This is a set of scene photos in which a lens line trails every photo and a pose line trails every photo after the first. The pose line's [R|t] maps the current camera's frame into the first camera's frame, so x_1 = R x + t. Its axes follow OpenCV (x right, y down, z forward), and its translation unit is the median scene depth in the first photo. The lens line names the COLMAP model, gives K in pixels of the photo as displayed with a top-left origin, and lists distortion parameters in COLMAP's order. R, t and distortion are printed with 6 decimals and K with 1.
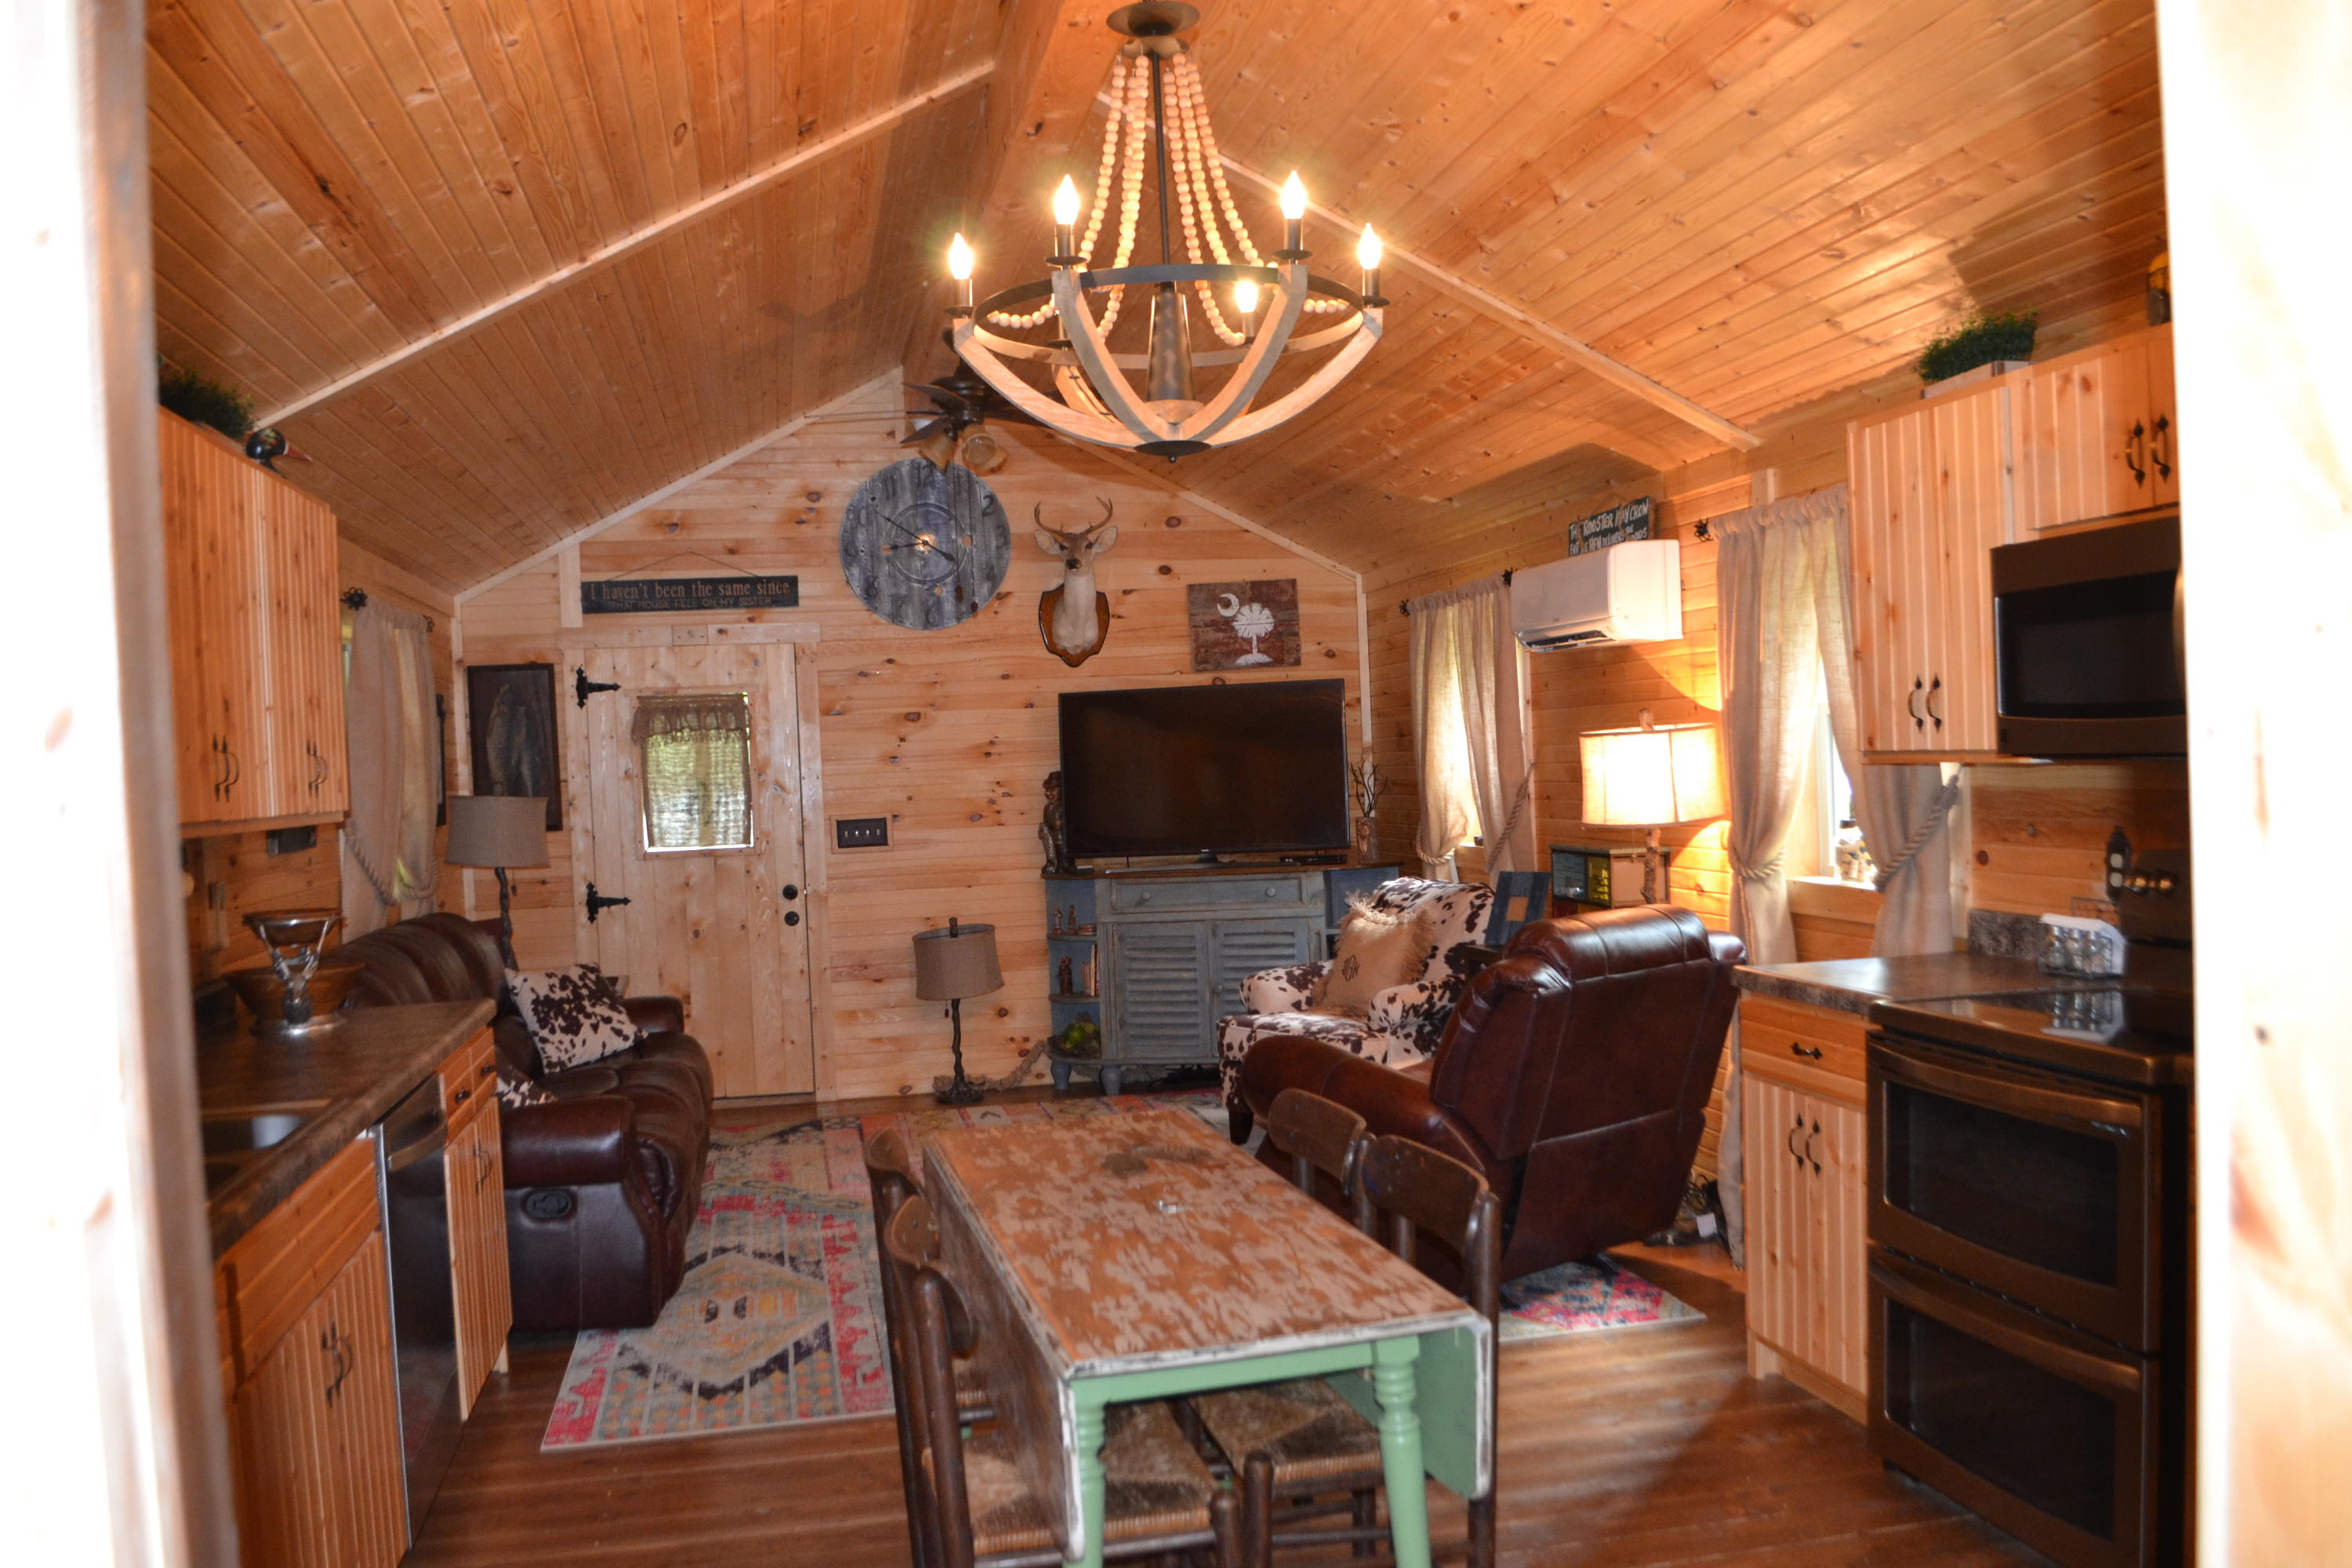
lens RADIAL K [[1872.4, 0, 1184.8], [0, 1872.4, 811.7], [0, 0, 1]] dist [-0.083335, 0.012444]
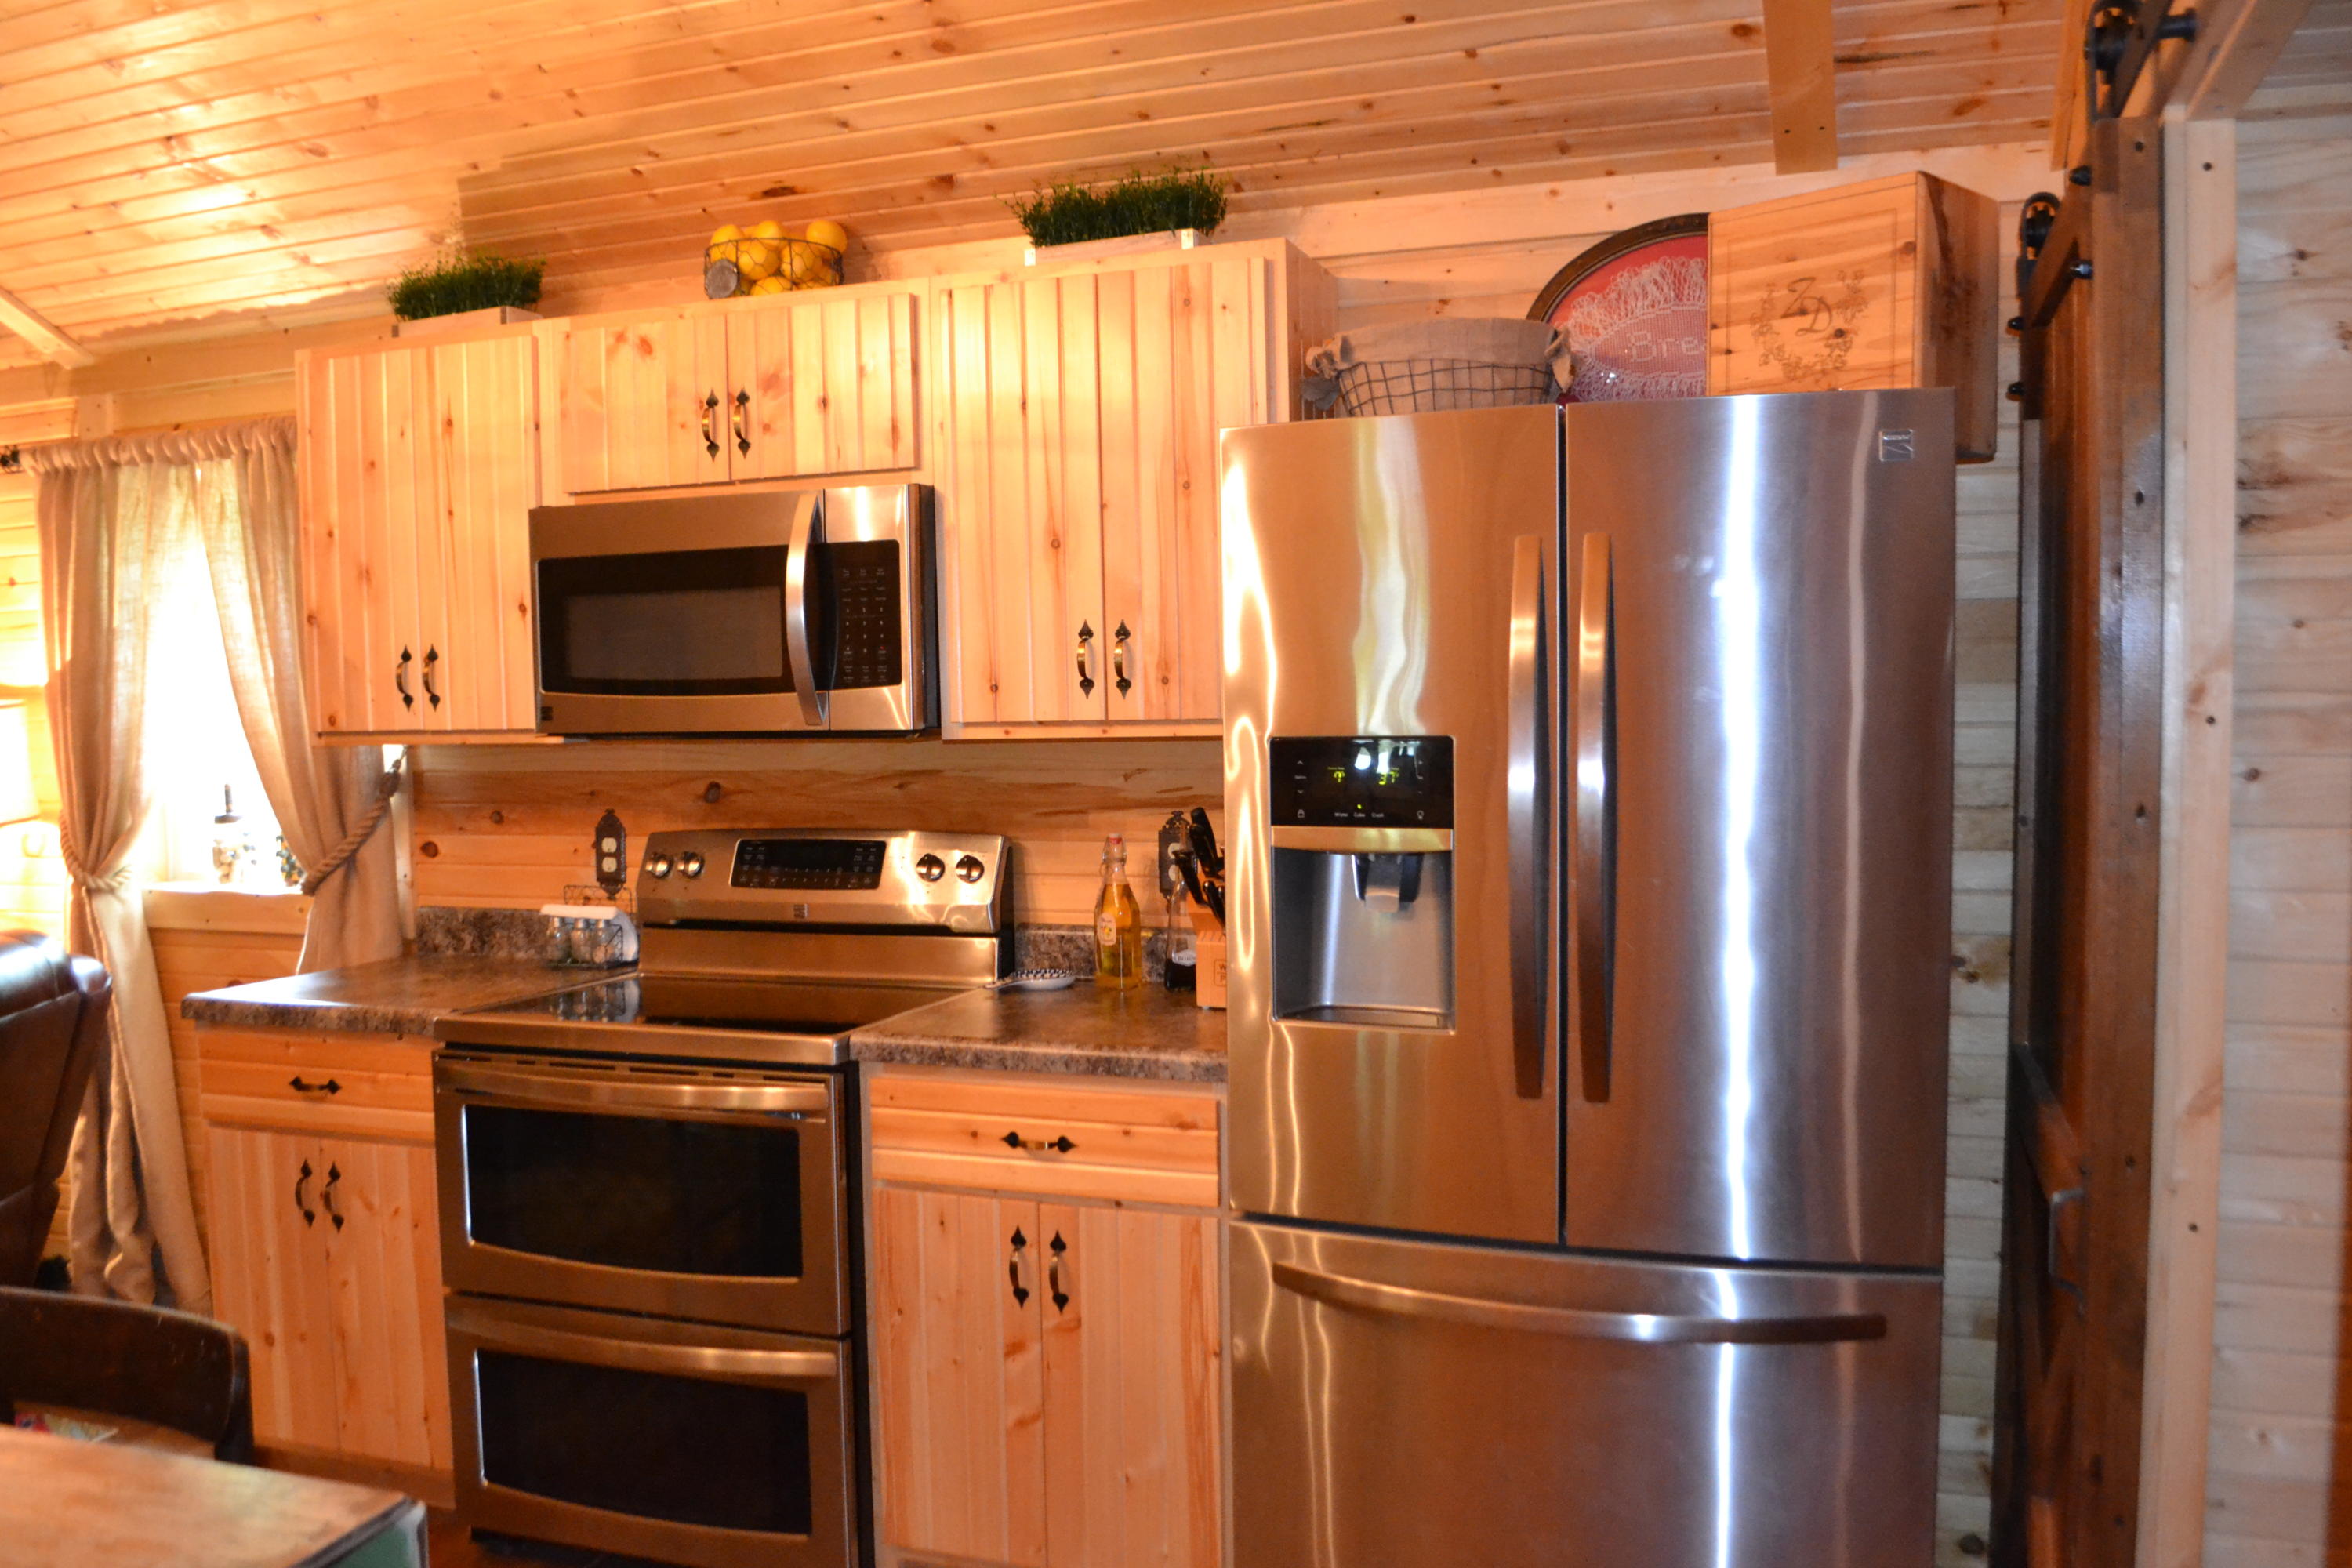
lens RADIAL K [[1872.4, 0, 1184.8], [0, 1872.4, 811.7], [0, 0, 1]] dist [-0.083335, 0.012444]
pose [[0.531849, -0.026794, 0.846415, -0.153561], [0.025095, 0.999559, 0.015873, 0.001133], [-0.846467, 0.012799, 0.532287, 0.209976]]
